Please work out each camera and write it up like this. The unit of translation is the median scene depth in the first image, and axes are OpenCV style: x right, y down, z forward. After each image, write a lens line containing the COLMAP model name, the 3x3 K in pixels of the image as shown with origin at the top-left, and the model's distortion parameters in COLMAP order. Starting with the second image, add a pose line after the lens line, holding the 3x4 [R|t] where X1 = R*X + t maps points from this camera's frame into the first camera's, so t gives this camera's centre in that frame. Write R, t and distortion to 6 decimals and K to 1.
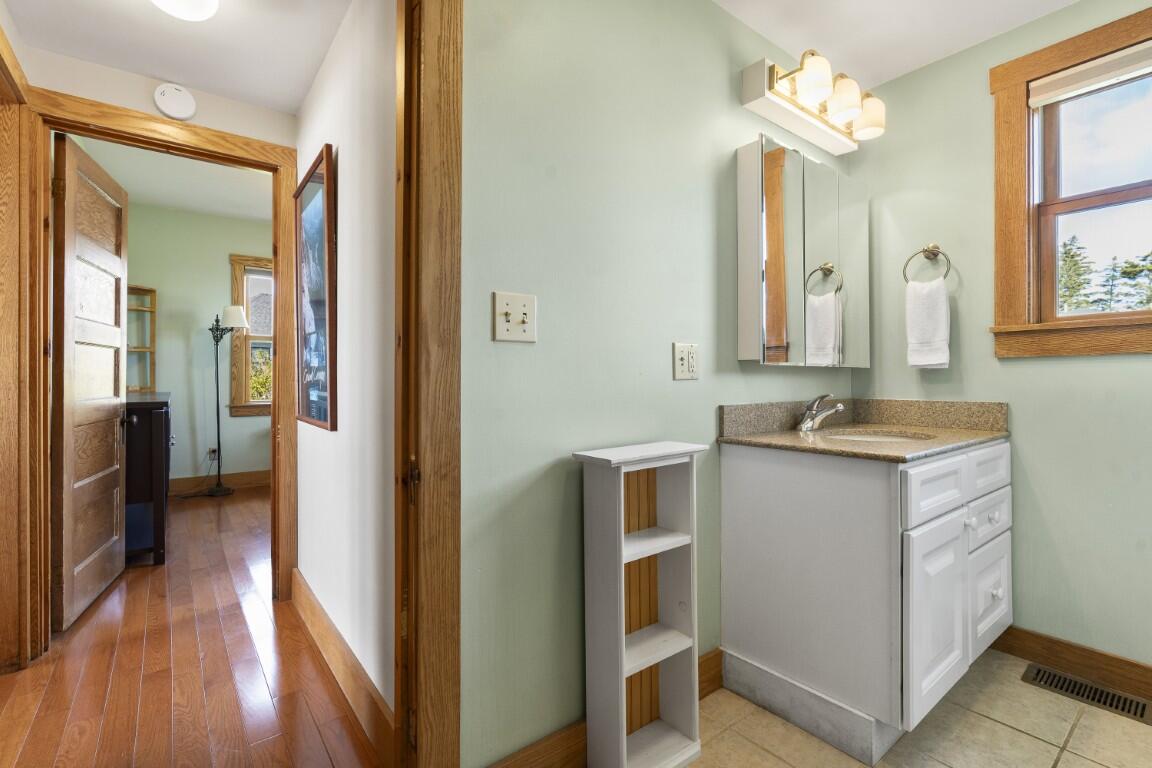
lens RADIAL K [[526.9, 0, 576.7], [0, 526.9, 374.9], [0, 0, 1]] dist [-0.002634, -0.000366]
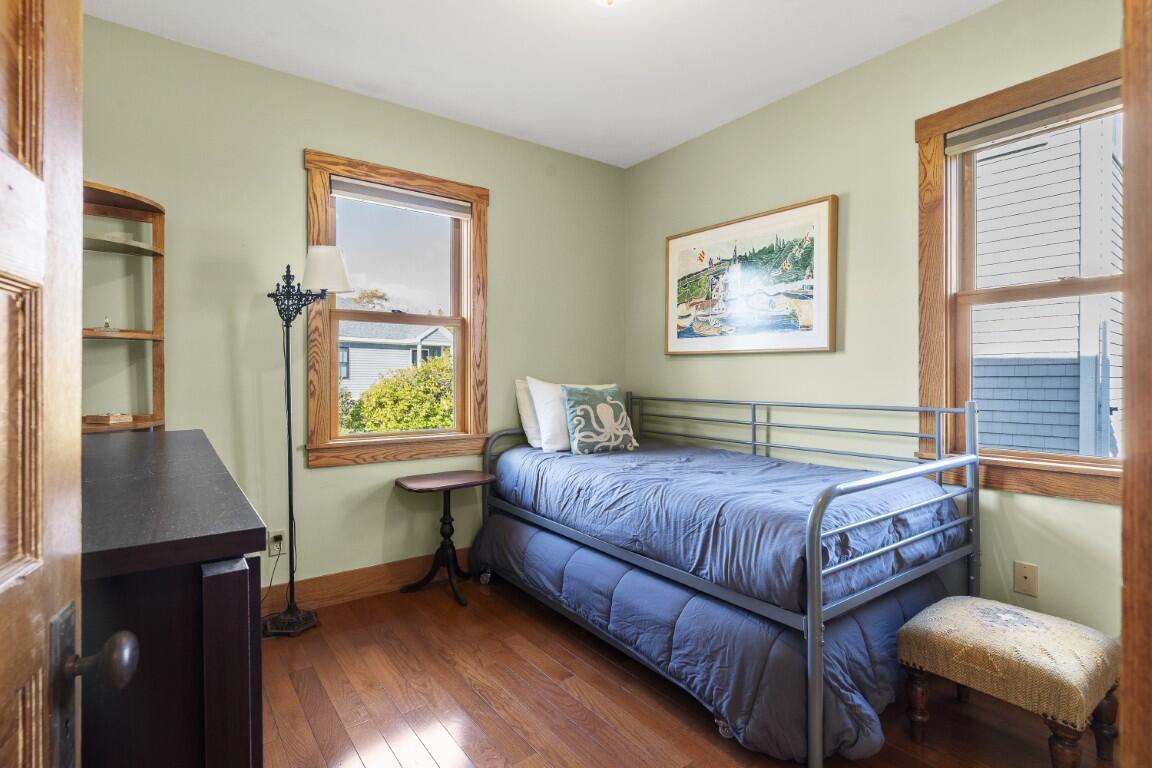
lens RADIAL K [[560.9, 0, 576.0], [0, 560.9, 384.0], [0, 0, 1]] dist [0.001780, 0.000106]
pose [[0.999816, 0.005110, -0.018508, -0.407314], [-0.004818, 0.999864, 0.015756, -0.013414], [0.018586, -0.015664, 0.999705, 0.484296]]
